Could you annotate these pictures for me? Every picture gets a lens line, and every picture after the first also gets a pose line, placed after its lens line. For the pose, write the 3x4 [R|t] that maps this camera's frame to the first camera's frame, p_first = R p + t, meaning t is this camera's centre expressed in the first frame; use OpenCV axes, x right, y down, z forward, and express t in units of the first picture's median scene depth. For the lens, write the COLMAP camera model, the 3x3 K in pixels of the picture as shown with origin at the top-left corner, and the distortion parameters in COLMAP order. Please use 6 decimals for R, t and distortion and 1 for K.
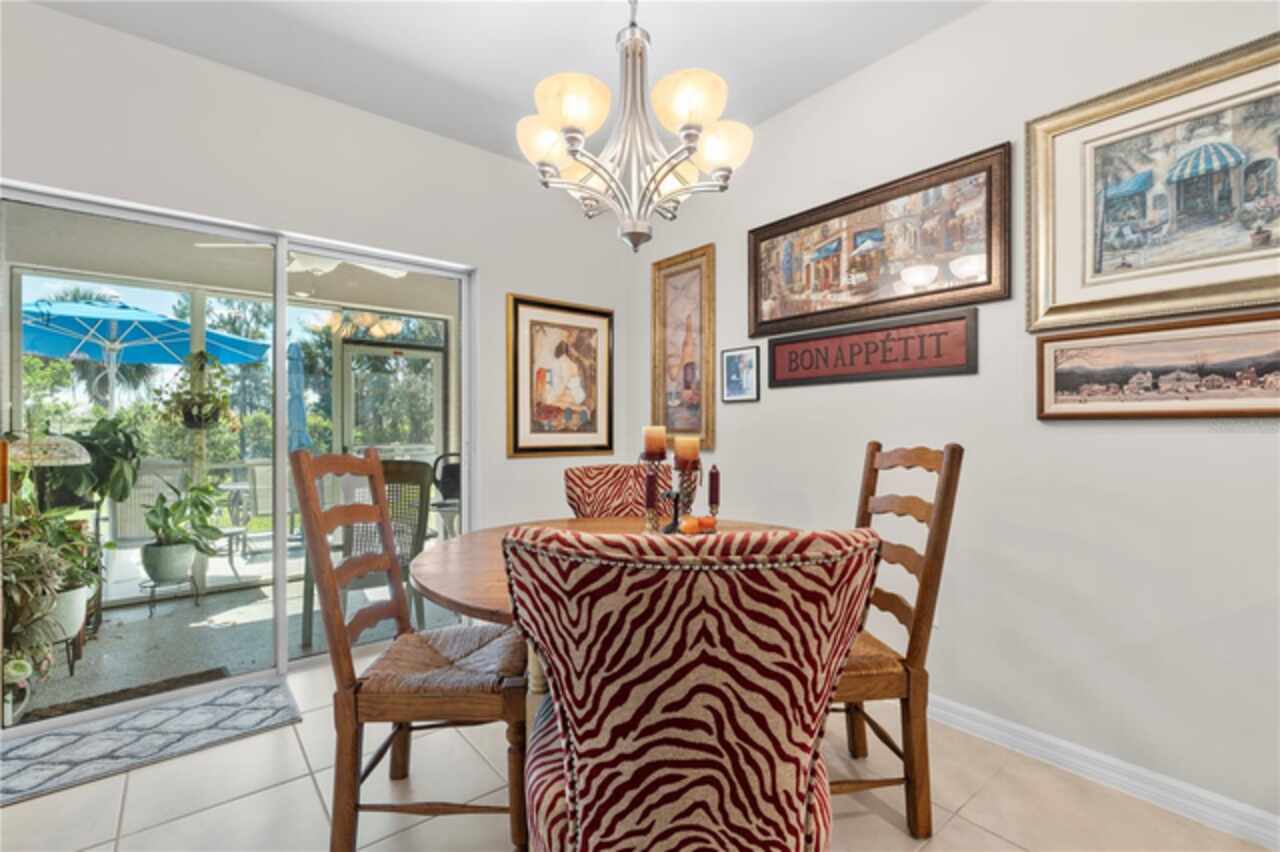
lens RADIAL K [[572.9, 0, 633.8], [0, 572.9, 430.6], [0, 0, 1]] dist [-0.004927, -0.000098]
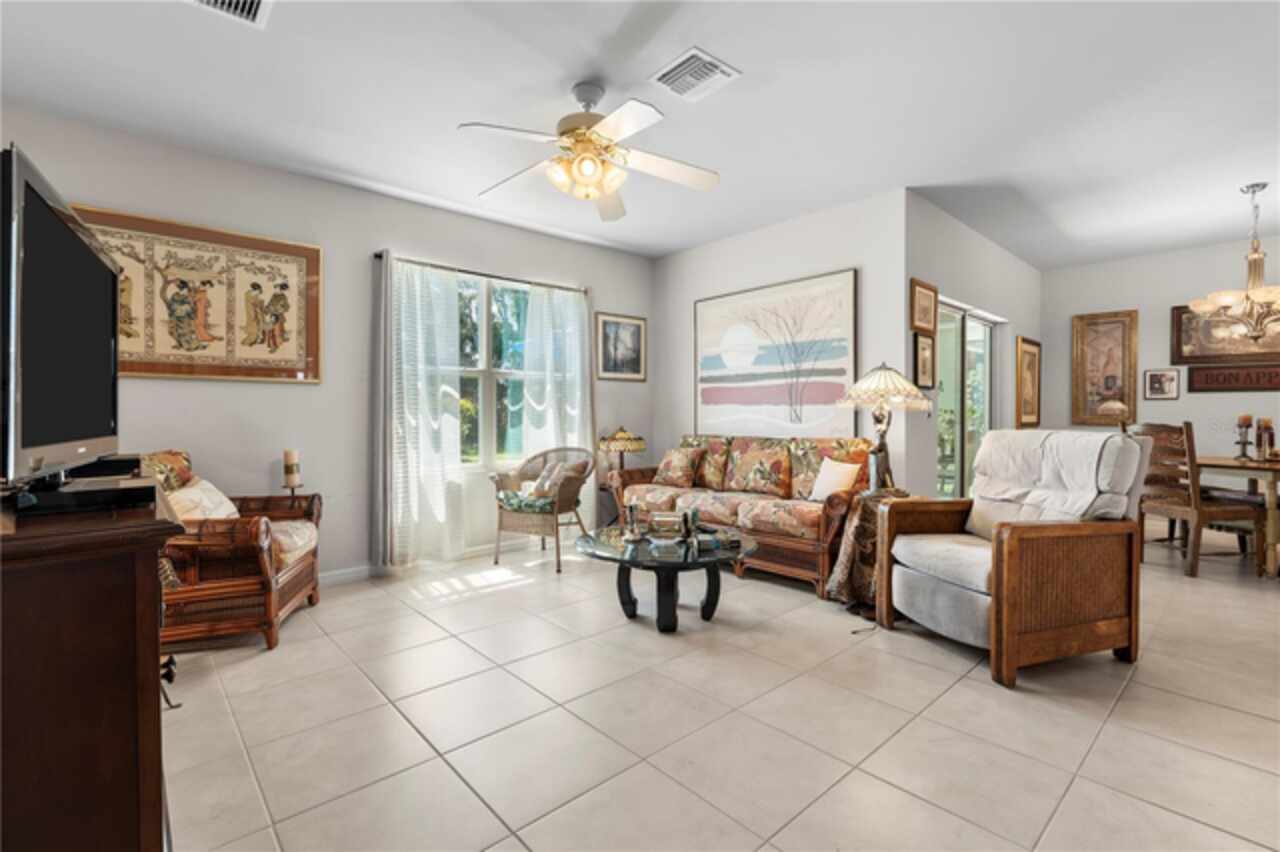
lens RADIAL K [[572.9, 0, 626.8], [0, 572.9, 422.0], [0, 0, 1]] dist [-0.004927, -0.000098]
pose [[0.998609, 0.002574, 0.052659, -1.890254], [-0.003620, 0.999798, 0.019774, -0.005604], [-0.052597, -0.019937, 0.998417, -0.868444]]
